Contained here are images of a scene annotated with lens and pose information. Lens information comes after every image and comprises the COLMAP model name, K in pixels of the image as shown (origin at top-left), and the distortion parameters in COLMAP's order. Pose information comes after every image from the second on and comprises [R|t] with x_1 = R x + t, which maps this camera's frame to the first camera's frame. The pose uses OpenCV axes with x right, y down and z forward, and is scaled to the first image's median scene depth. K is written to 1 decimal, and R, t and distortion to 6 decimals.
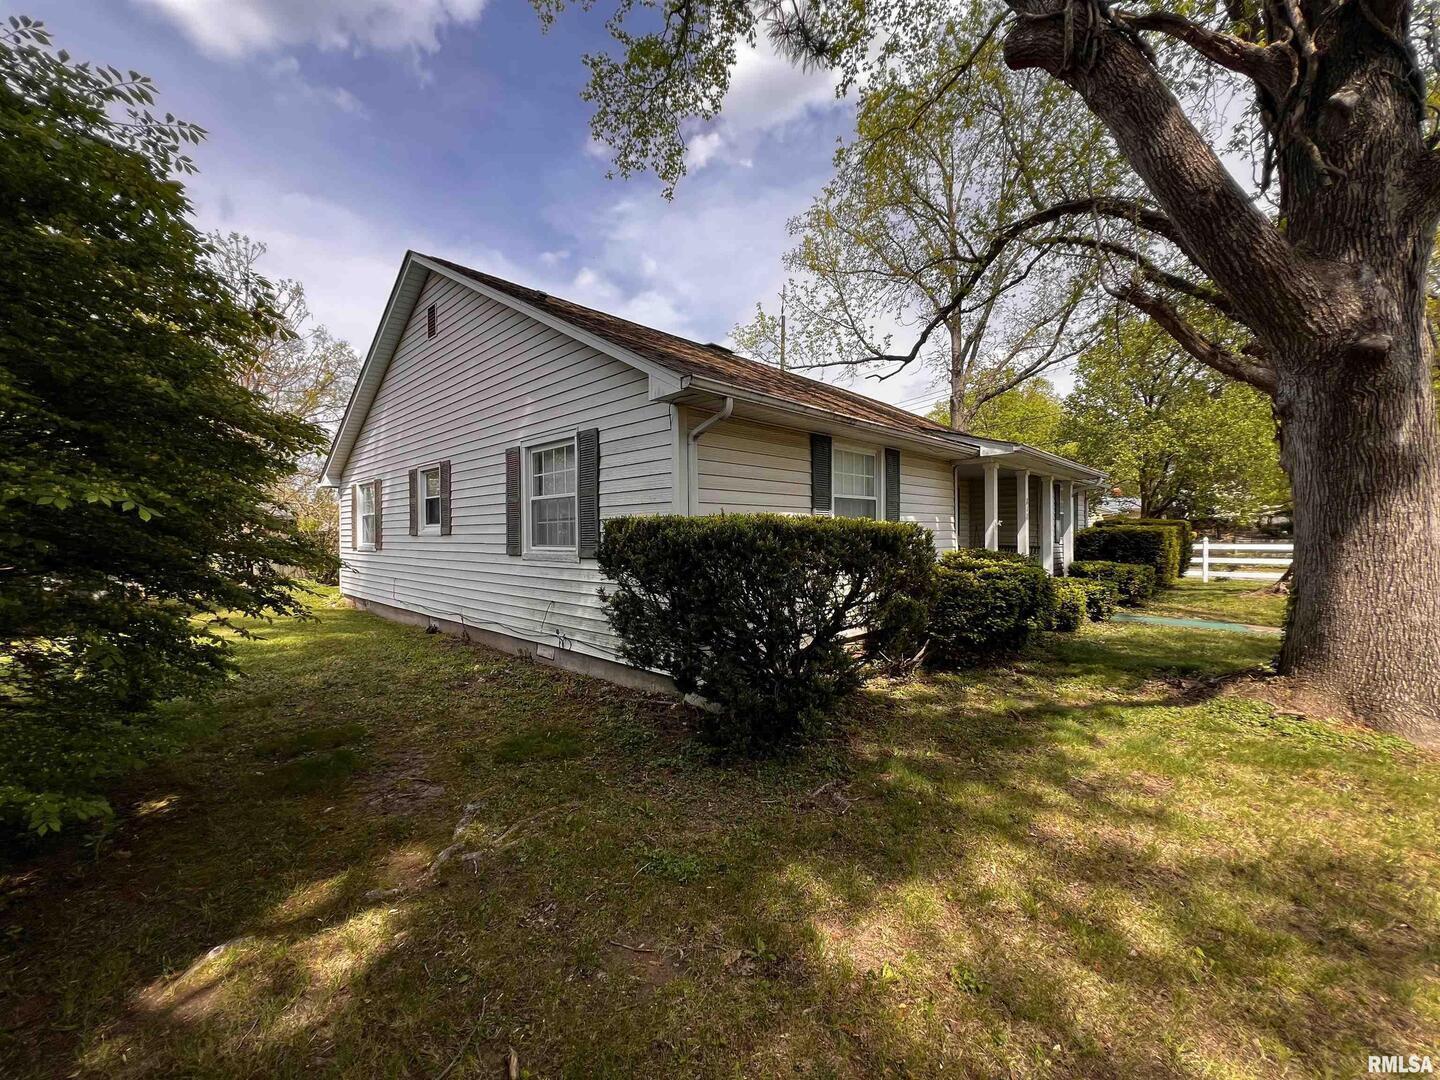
lens RADIAL K [[590.6, 0, 720.0], [0, 590.6, 540.0], [0, 0, 1]] dist [0.017415, -0.000040]
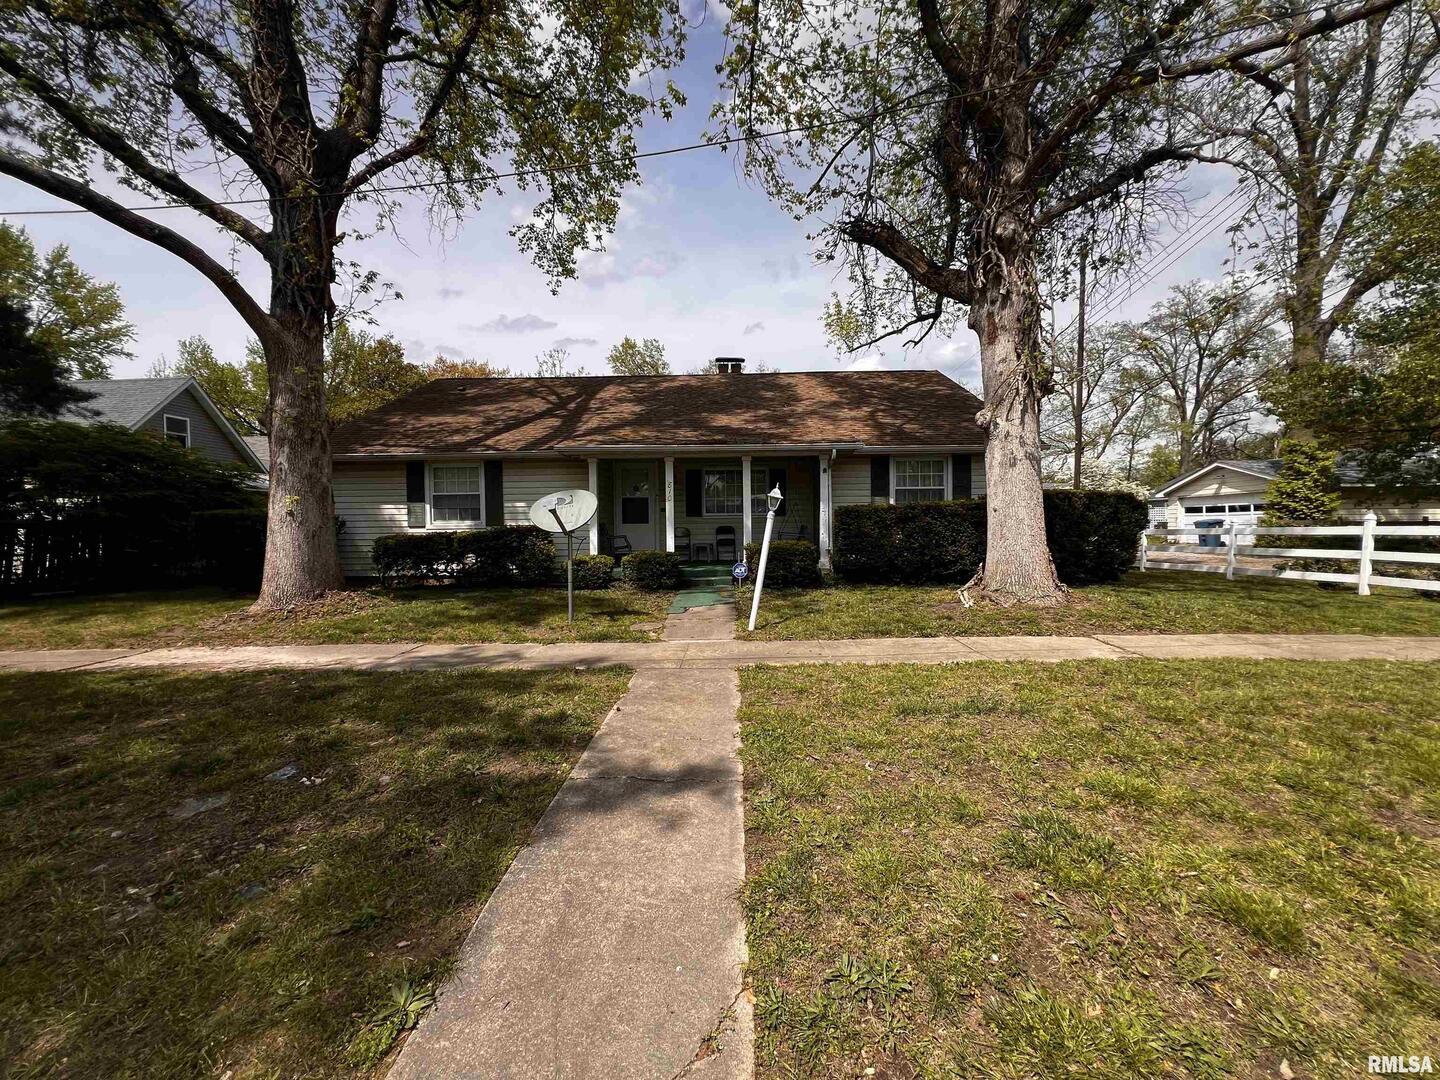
lens RADIAL K [[590.6, 0, 720.0], [0, 590.6, 540.0], [0, 0, 1]] dist [0.017415, -0.000040]
pose [[0.661780, 0.017784, -0.749487, 0.483664], [-0.003597, 0.999782, 0.020547, 0.006215], [0.749689, -0.010901, 0.661700, 0.112589]]
